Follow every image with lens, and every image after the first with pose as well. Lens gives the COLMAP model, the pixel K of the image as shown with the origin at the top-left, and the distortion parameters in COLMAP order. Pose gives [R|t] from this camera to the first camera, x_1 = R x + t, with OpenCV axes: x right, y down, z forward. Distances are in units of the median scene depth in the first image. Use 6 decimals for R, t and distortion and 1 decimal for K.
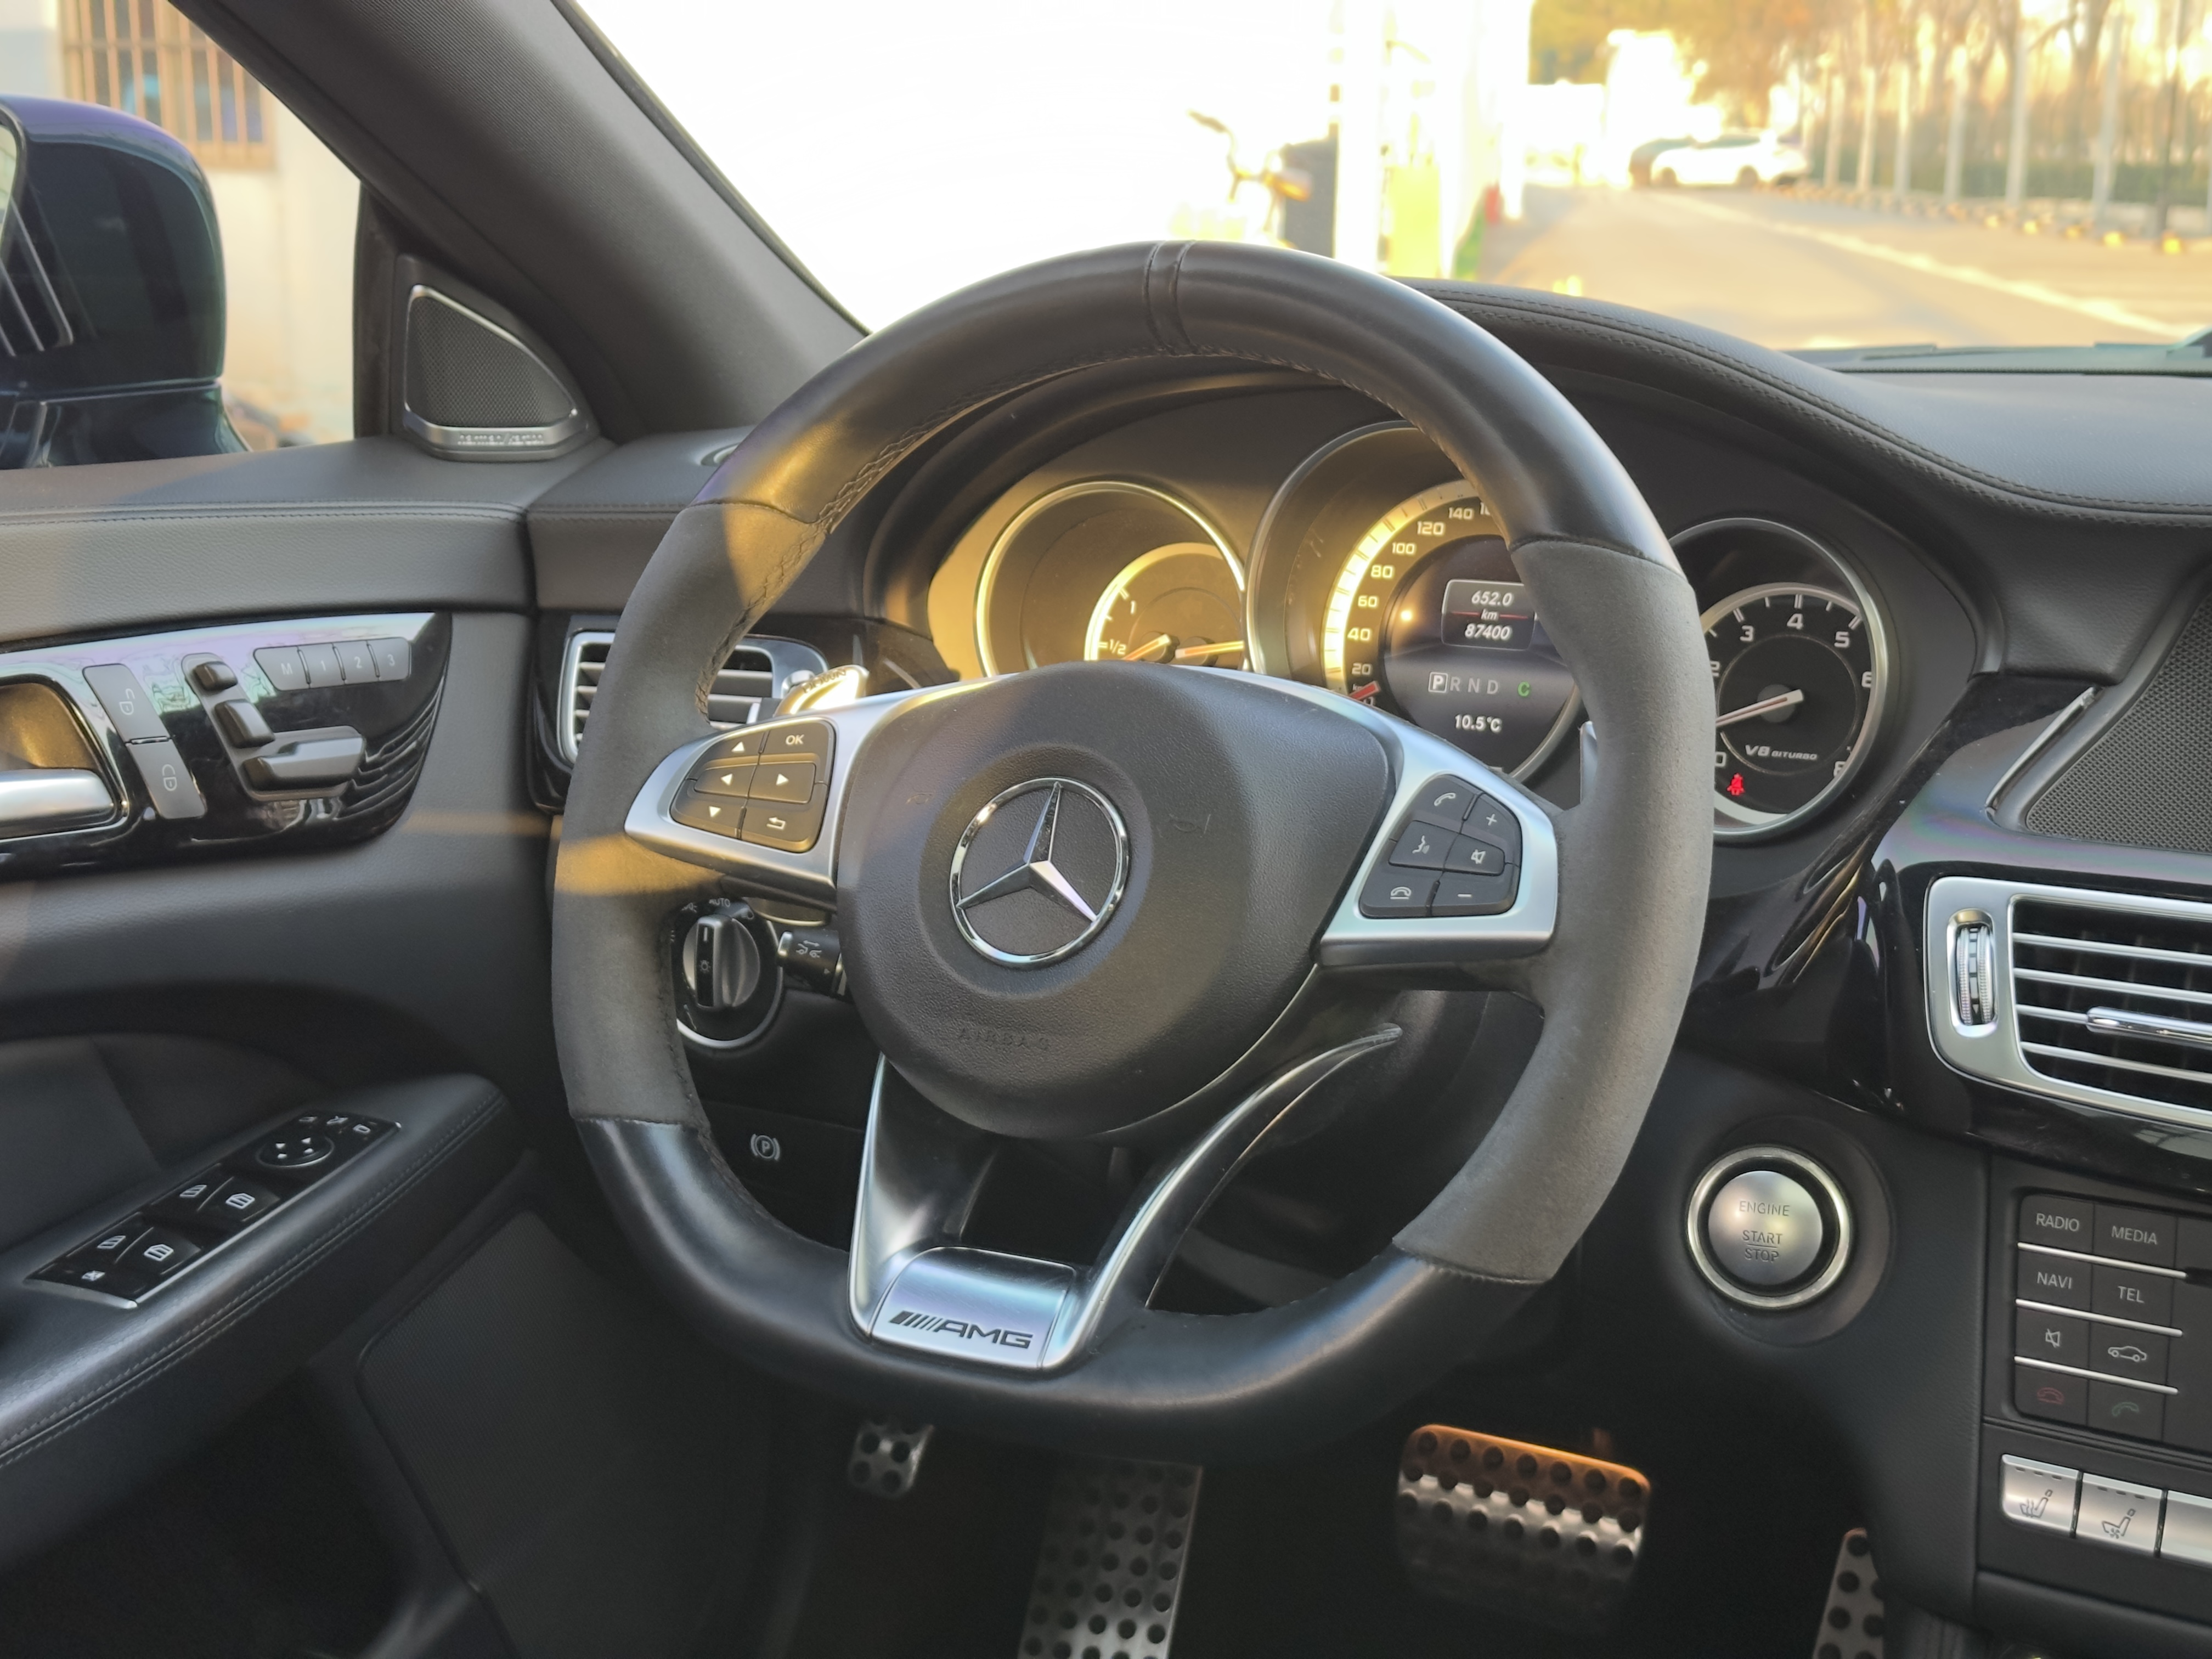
lens RADIAL K [[3131.6, 0, 1106.0], [0, 3131.6, 829.5], [0, 0, 1]] dist [0.157920, 0.016065]
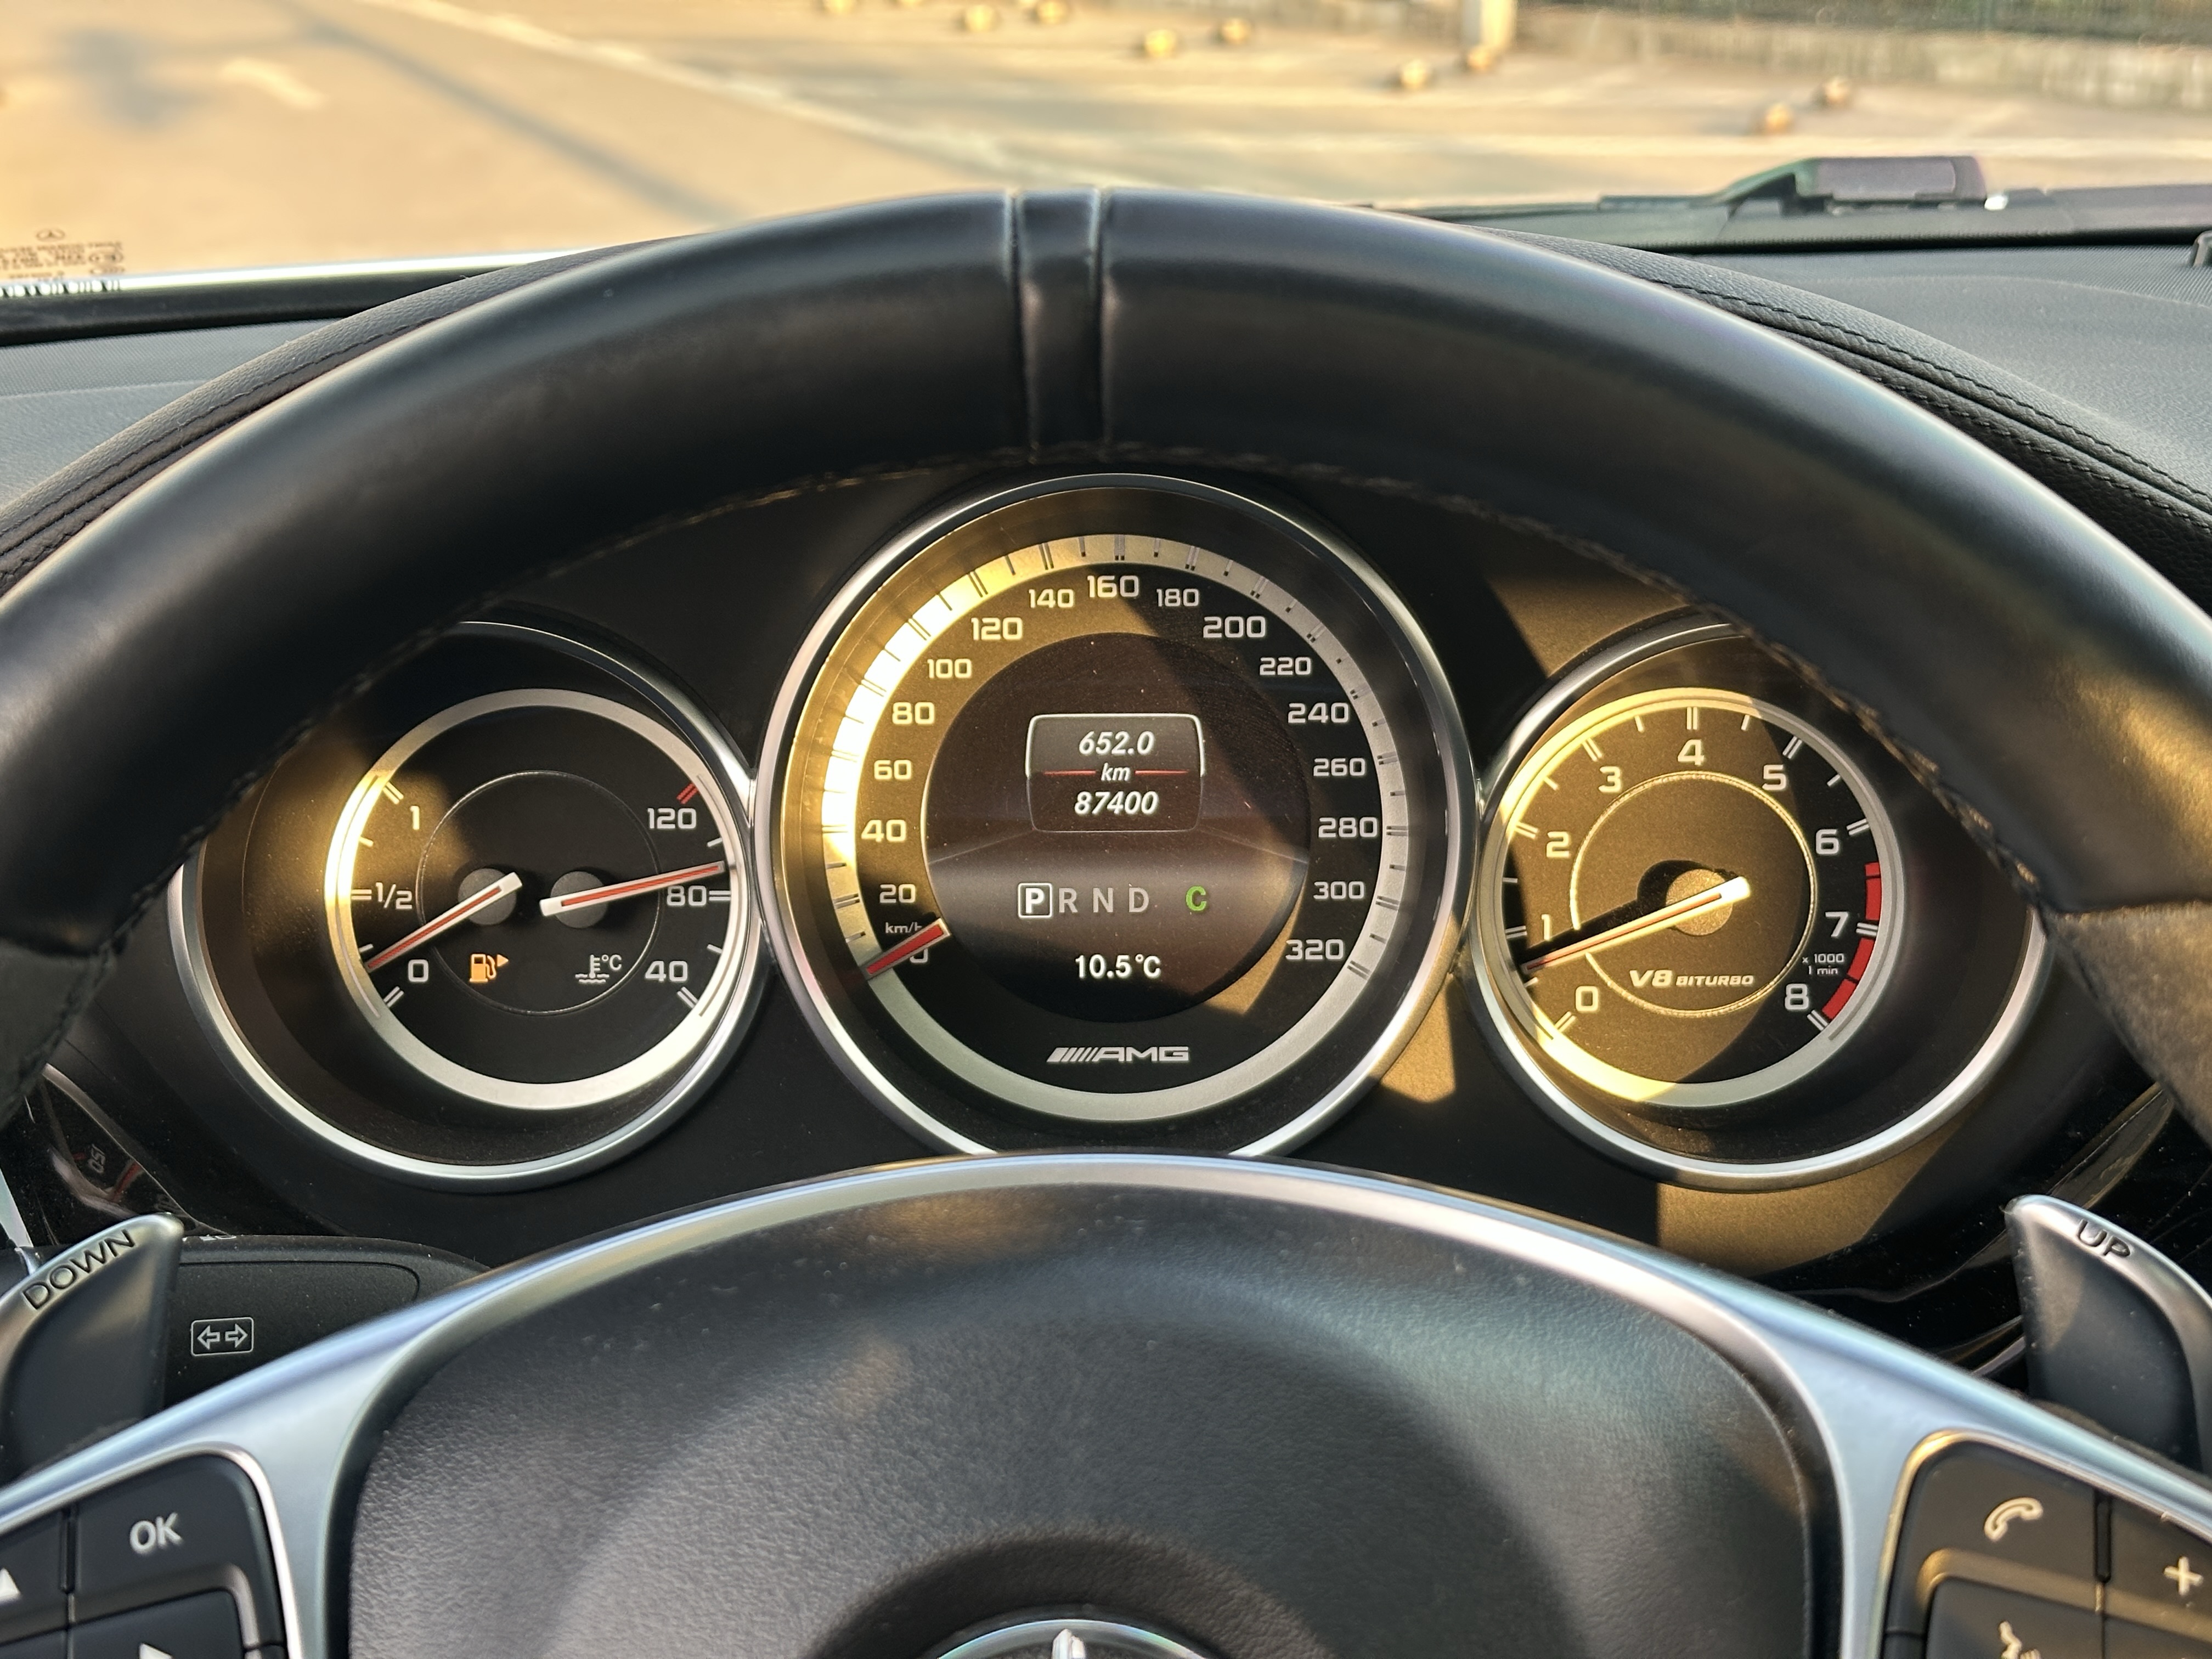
lens RADIAL K [[3131.6, 0, 1106.0], [0, 3131.6, 829.5], [0, 0, 1]] dist [0.157920, 0.016065]
pose [[0.879730, -0.142281, 0.453686, -0.134622], [0.103832, 0.988636, 0.108708, -0.119309], [-0.463998, -0.048527, 0.884506, 0.505587]]
